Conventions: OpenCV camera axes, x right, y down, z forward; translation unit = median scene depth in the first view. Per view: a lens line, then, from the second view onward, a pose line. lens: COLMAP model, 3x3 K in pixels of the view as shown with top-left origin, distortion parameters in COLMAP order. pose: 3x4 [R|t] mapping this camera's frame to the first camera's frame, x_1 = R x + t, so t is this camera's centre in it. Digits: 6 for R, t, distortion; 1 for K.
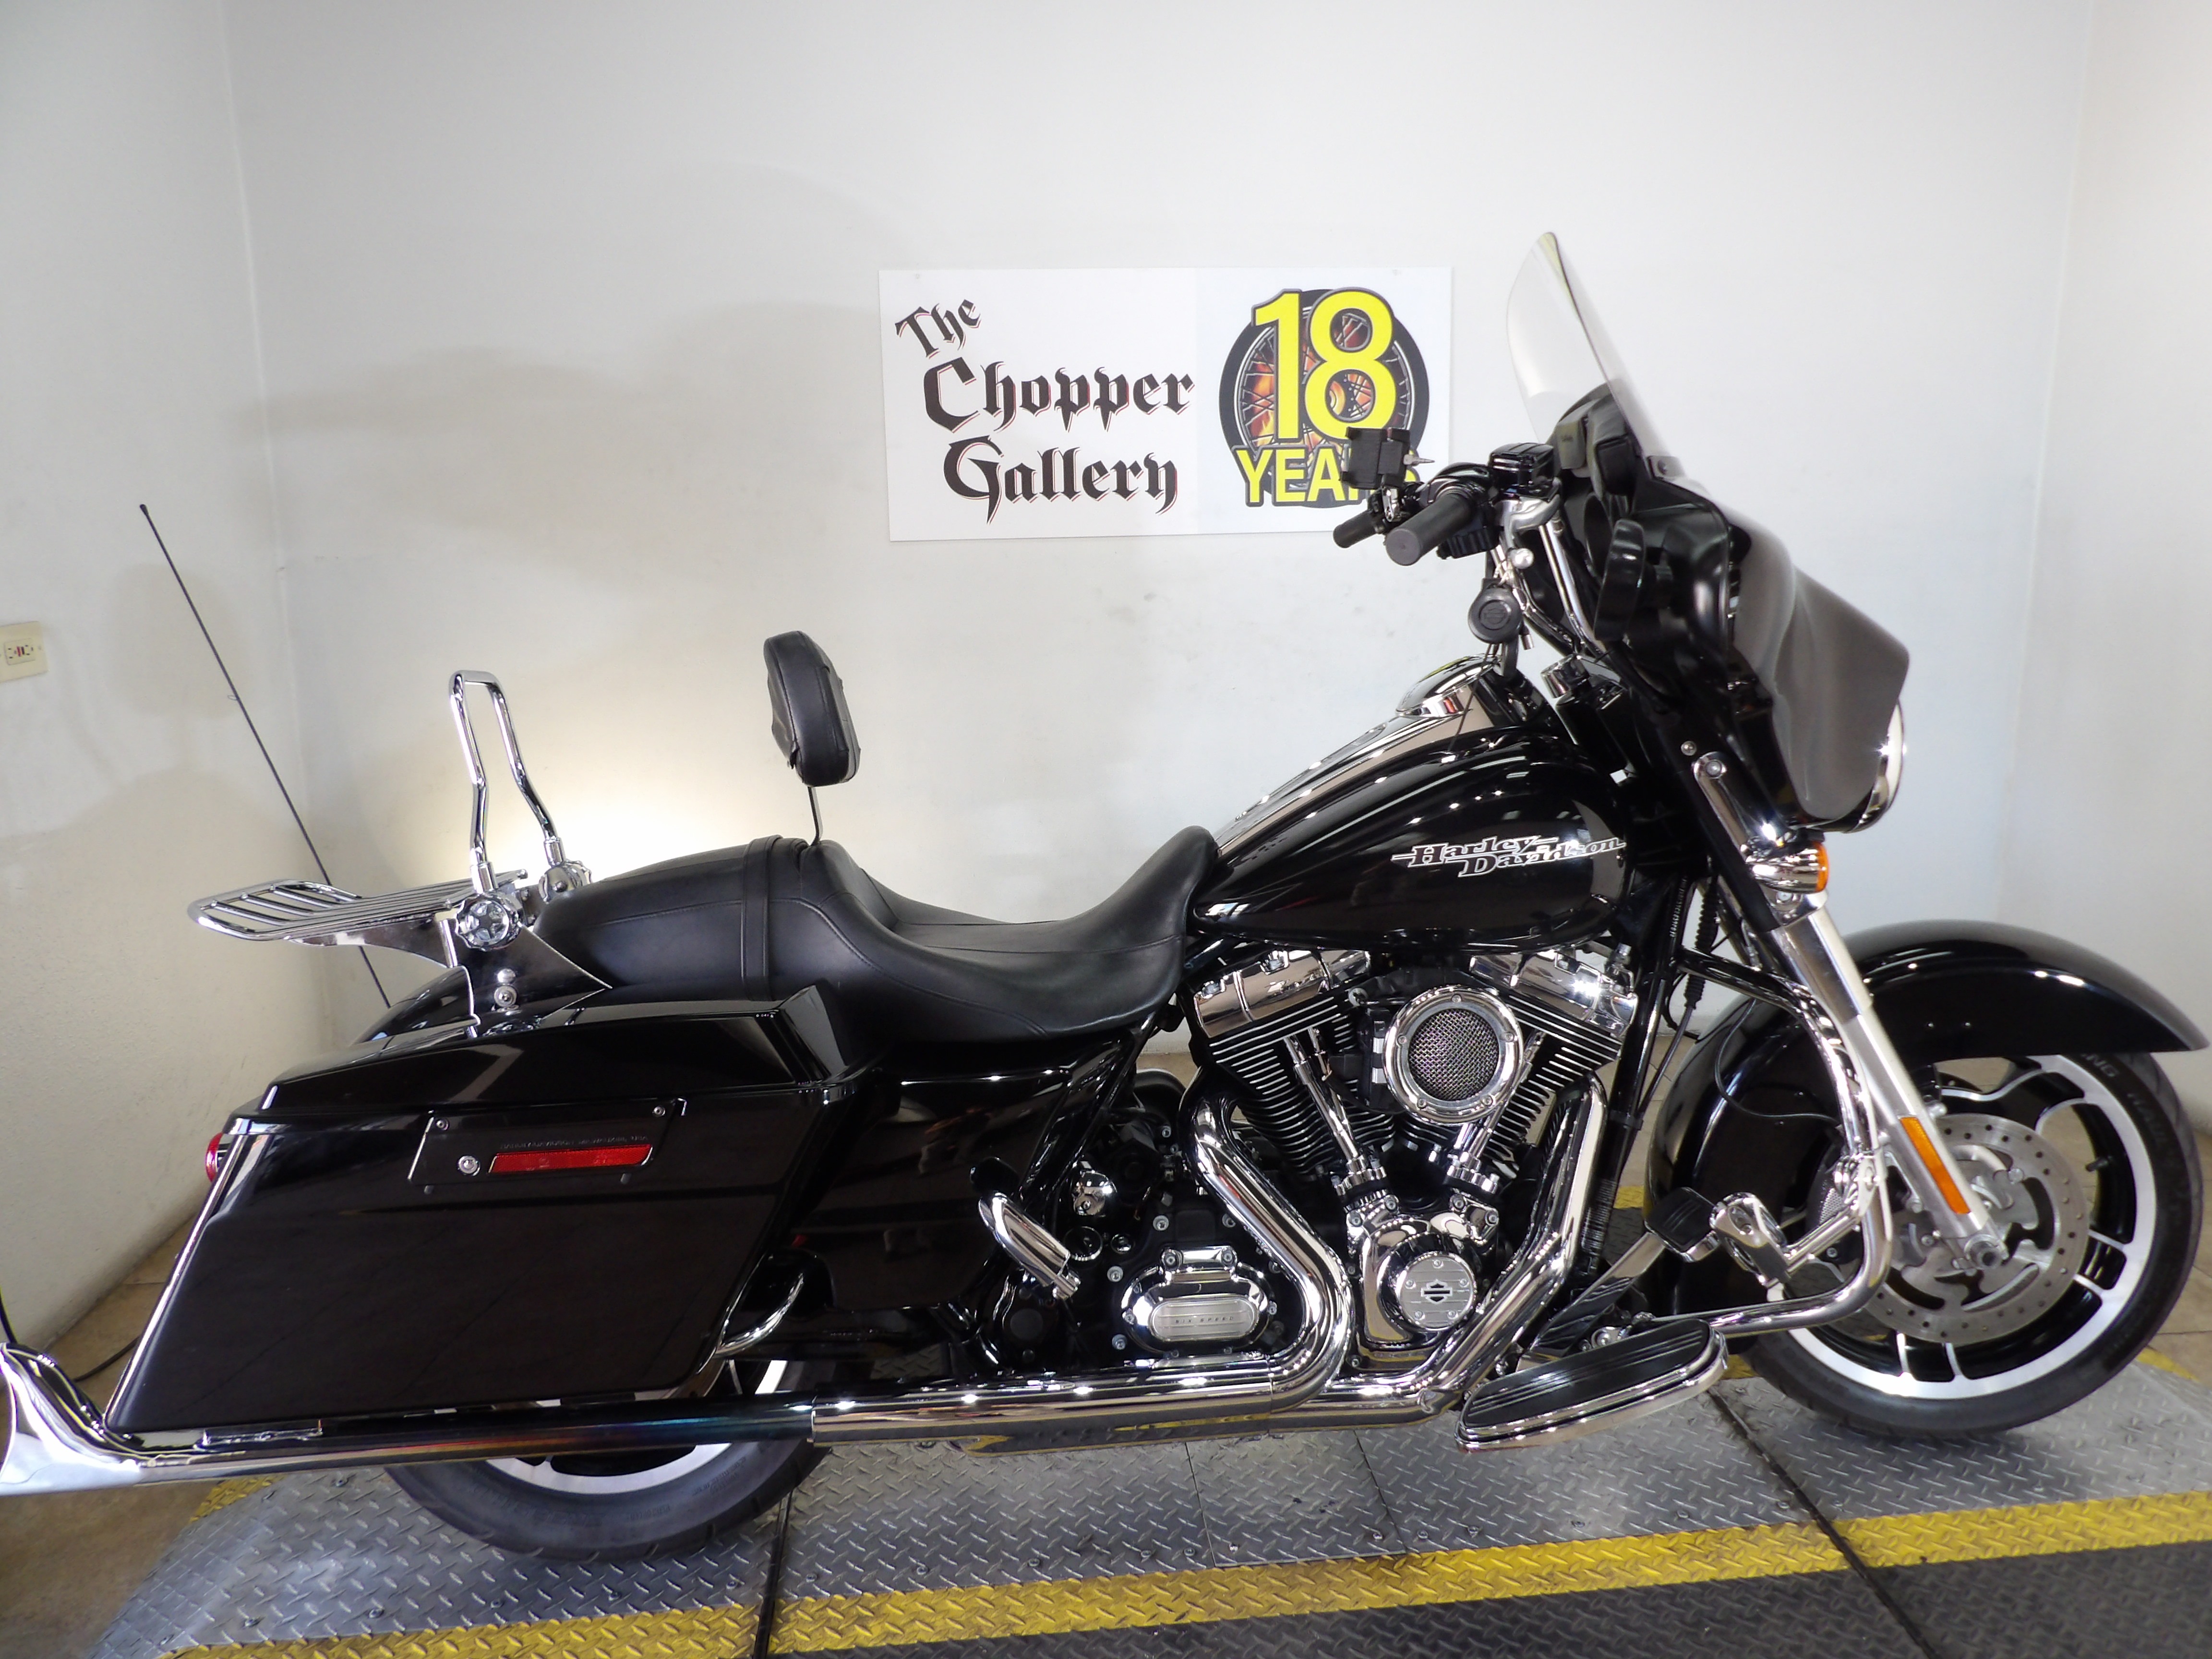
lens RADIAL K [[1577.8, 0, 1125.0], [0, 1577.8, 818.4], [0, 0, 1]] dist [-0.034336, 0.047254]
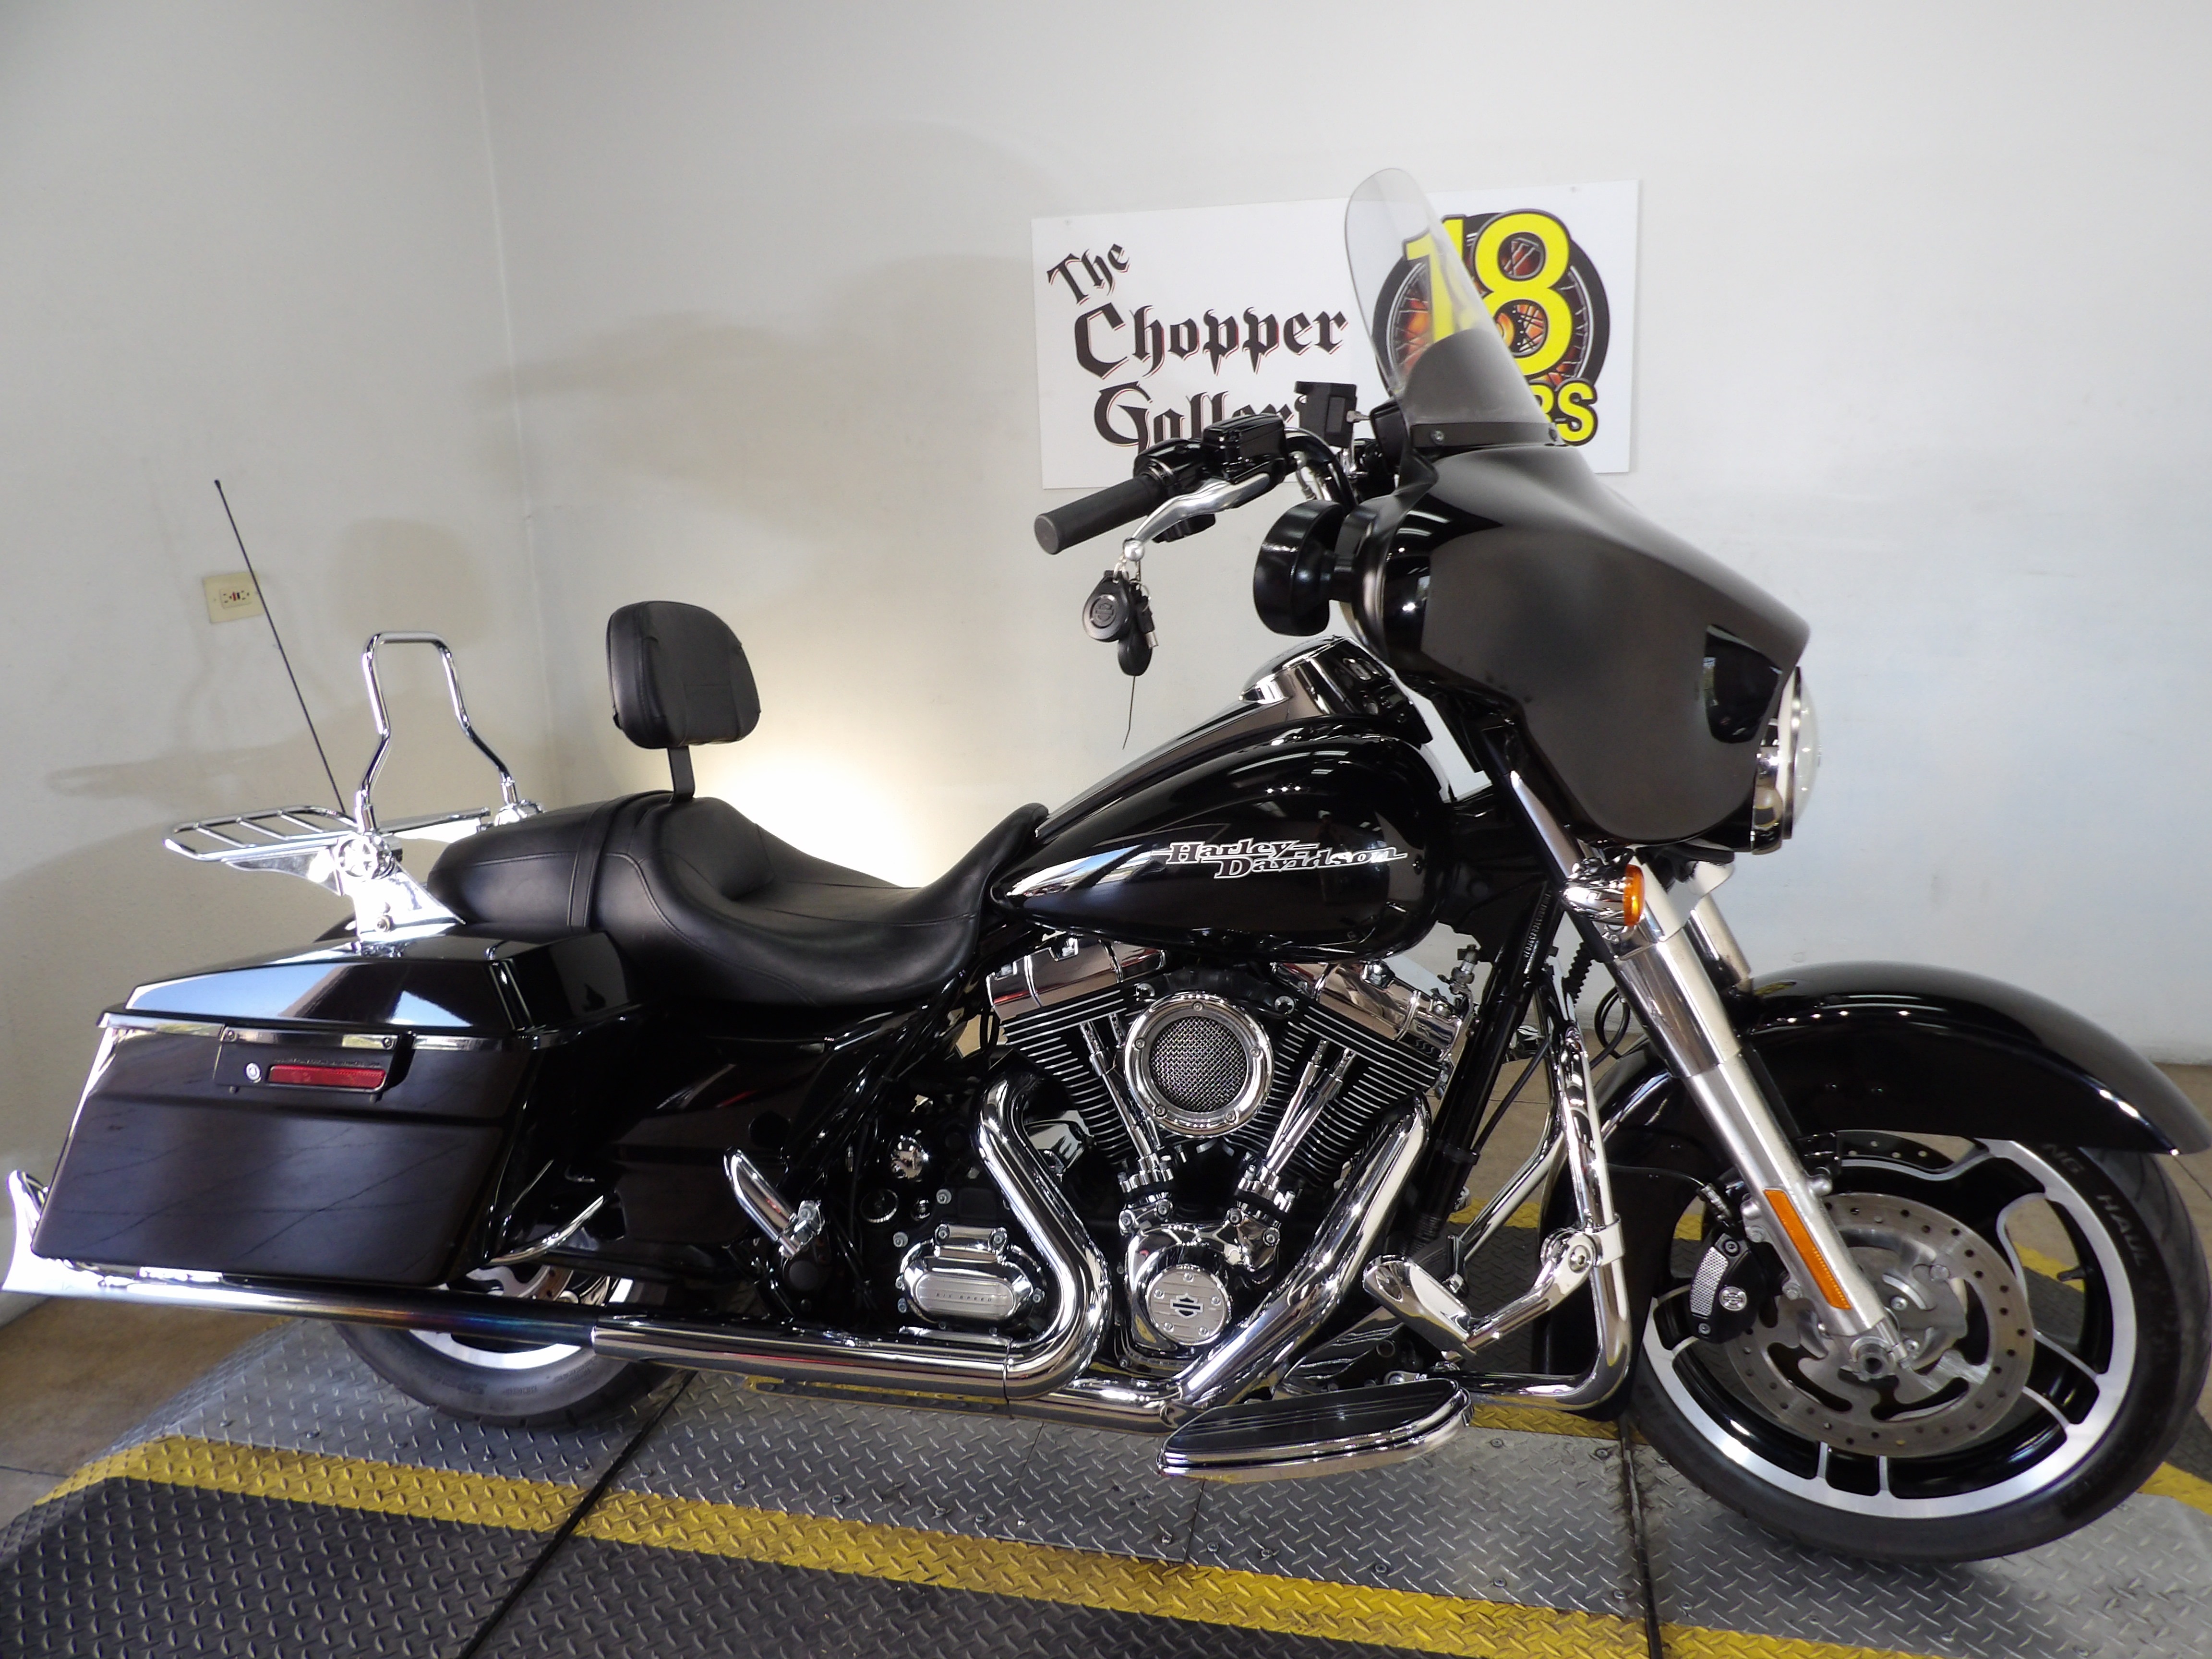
lens RADIAL K [[1577.8, 0, 1134.2], [0, 1577.8, 816.5], [0, 0, 1]] dist [-0.034336, 0.047254]
pose [[0.952071, 0.059404, -0.300054, 0.228373], [-0.044425, 0.997414, 0.056503, -0.026114], [0.302635, -0.040465, 0.952247, 0.044835]]
